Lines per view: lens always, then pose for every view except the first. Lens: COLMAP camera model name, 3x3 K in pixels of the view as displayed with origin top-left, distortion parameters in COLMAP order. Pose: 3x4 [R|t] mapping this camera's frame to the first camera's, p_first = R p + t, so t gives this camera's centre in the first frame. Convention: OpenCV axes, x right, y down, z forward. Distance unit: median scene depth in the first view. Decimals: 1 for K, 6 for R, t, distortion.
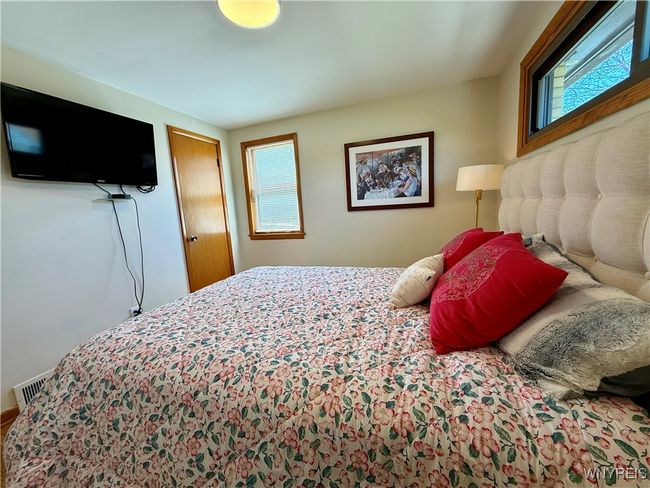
lens RADIAL K [[258.3, 0, 325.3], [0, 258.3, 242.2], [0, 0, 1]] dist [-0.000370, 0.000033]
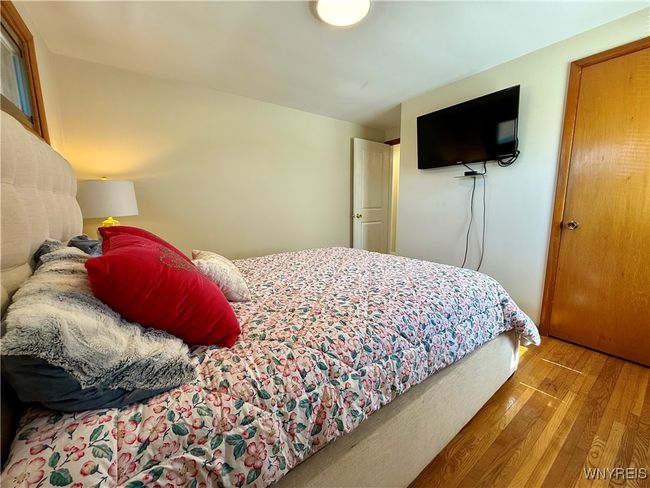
lens RADIAL K [[258.3, 0, 325.3], [0, 258.3, 242.2], [0, 0, 1]] dist [-0.000370, 0.000033]
pose [[-0.540149, 0.177962, -0.822538, 0.521761], [-0.076722, 0.962903, 0.258713, -0.131832], [0.838065, 0.202850, -0.506457, 1.090905]]
